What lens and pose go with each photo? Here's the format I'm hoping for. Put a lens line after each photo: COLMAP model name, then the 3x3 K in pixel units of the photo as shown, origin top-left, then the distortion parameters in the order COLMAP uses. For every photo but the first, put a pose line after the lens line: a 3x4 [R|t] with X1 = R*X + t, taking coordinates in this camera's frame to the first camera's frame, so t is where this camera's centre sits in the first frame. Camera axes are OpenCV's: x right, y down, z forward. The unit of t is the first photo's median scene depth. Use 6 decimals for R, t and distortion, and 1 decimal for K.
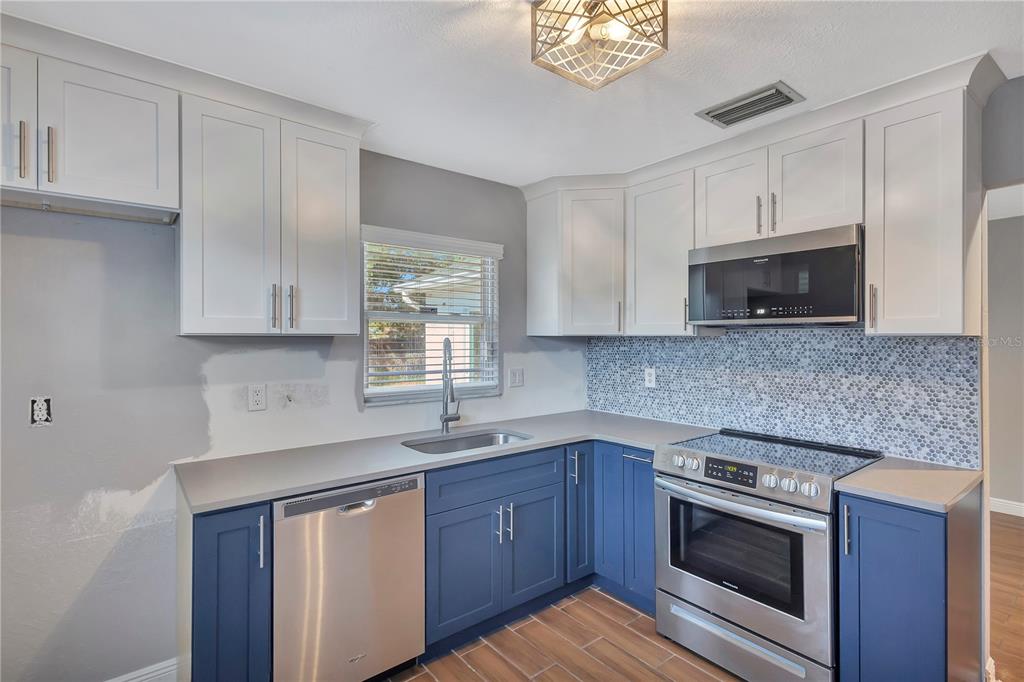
lens RADIAL K [[476.3, 0, 491.1], [0, 476.3, 332.7], [0, 0, 1]] dist [0.015126, -0.004888]
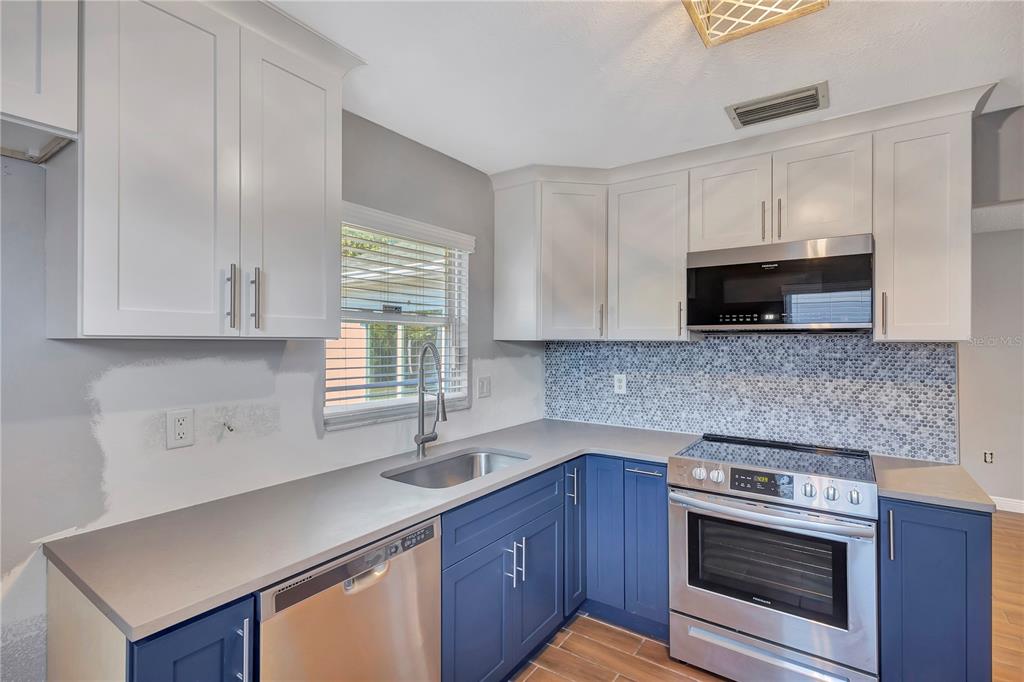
lens RADIAL K [[476.3, 0, 512.0], [0, 476.3, 335.0], [0, 0, 1]] dist [0.015126, -0.004888]
pose [[0.957429, 0.006755, 0.288591, -0.229649], [-0.005779, 0.999974, -0.004234, 0.000460], [-0.288612, 0.002385, 0.957443, 0.194984]]
